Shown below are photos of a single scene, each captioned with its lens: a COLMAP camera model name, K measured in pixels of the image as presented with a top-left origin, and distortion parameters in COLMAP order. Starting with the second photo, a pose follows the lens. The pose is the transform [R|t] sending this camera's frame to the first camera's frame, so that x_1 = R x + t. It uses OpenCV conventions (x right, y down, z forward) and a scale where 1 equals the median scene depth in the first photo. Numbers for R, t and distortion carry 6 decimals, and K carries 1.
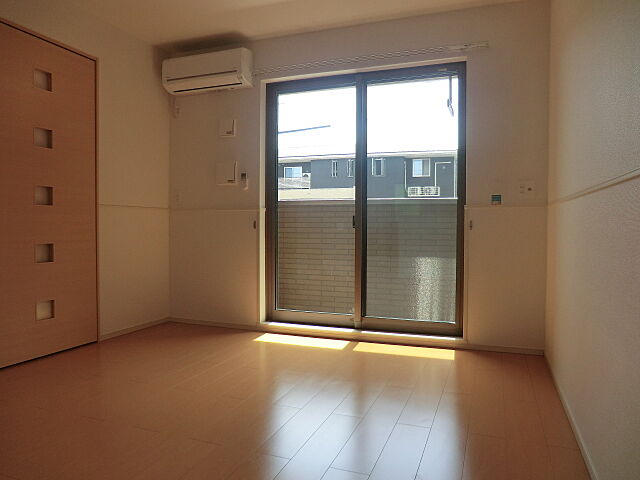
lens RADIAL K [[454.3, 0, 321.3], [0, 454.3, 240.8], [0, 0, 1]] dist [-0.050355, 0.019976]
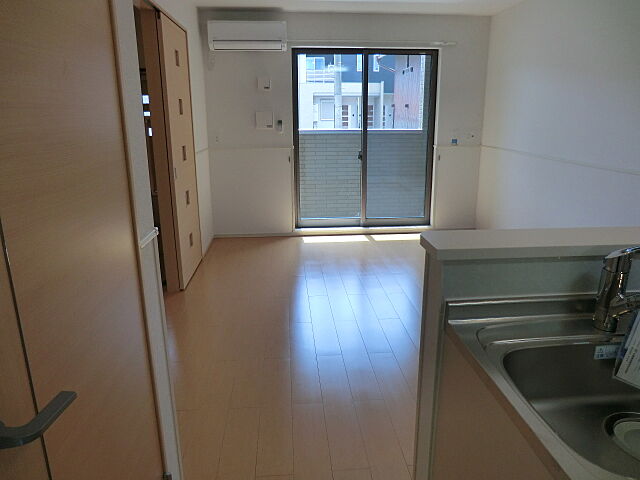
lens RADIAL K [[454.3, 0, 316.9], [0, 454.3, 238.1], [0, 0, 1]] dist [-0.050355, 0.019976]
pose [[0.907142, -0.122599, 0.402570, -0.668345], [0.024269, 0.970271, 0.240800, -0.136772], [-0.420124, -0.208669, 0.883149, -0.281576]]
